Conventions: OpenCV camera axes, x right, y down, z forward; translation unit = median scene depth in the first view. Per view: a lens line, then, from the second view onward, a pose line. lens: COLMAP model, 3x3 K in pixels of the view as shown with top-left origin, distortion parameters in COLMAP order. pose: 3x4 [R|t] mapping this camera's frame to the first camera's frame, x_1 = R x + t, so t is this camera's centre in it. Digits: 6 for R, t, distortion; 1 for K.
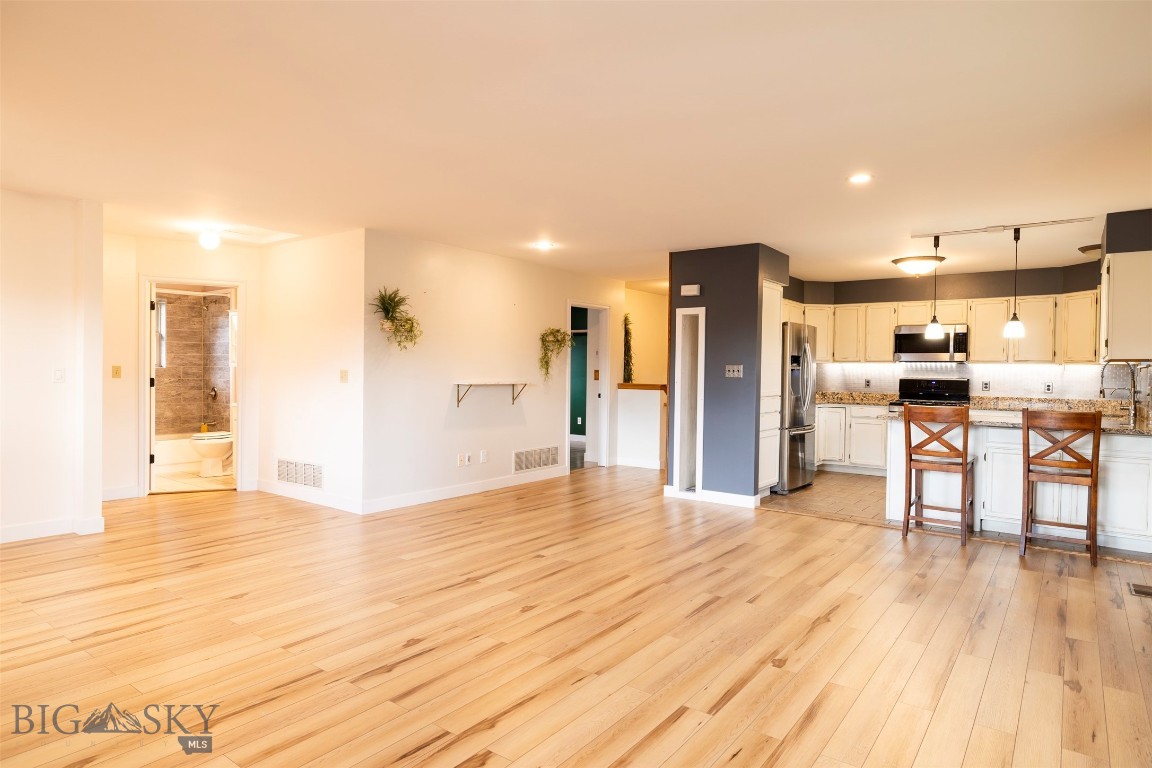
lens RADIAL K [[668.0, 0, 574.9], [0, 668.0, 379.9], [0, 0, 1]] dist [0.016314, -0.000066]
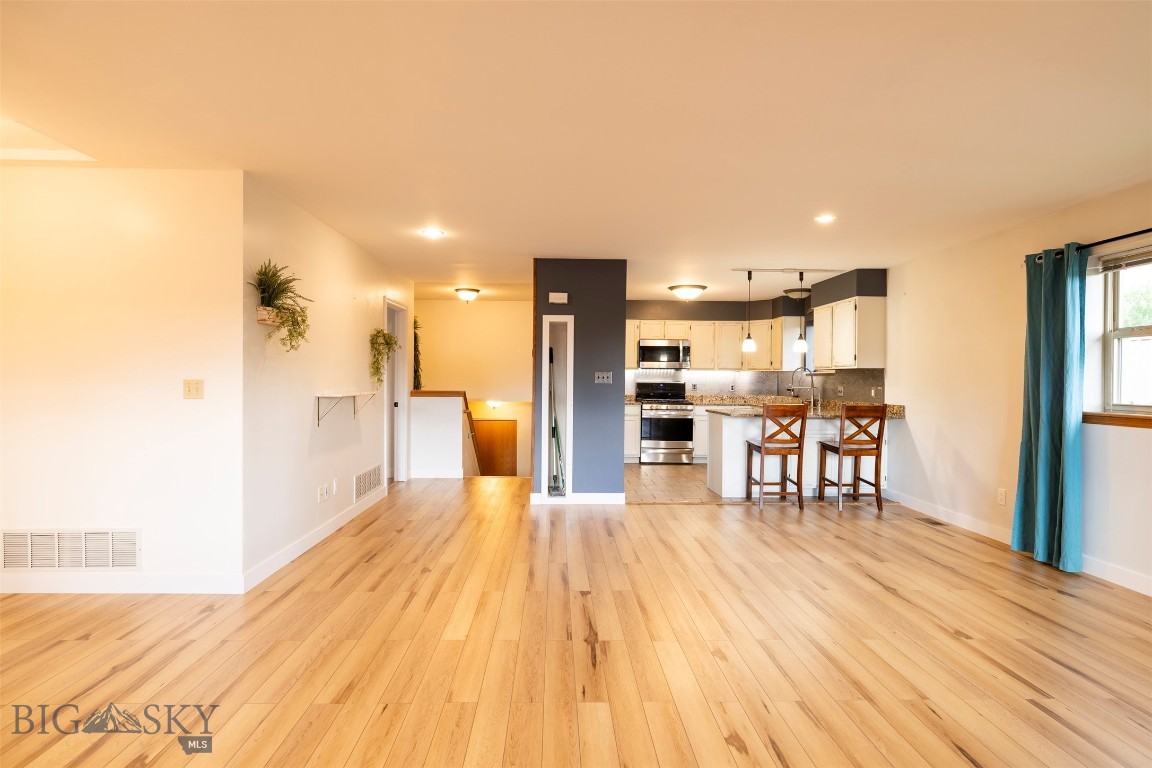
lens RADIAL K [[598.5, 0, 575.6], [0, 598.5, 386.2], [0, 0, 1]] dist [-0.000044, -0.000566]
pose [[0.778990, -0.015856, 0.626835, -0.390684], [0.012070, 0.999874, 0.010292, -0.009700], [-0.626920, -0.000451, 0.779084, 0.286615]]
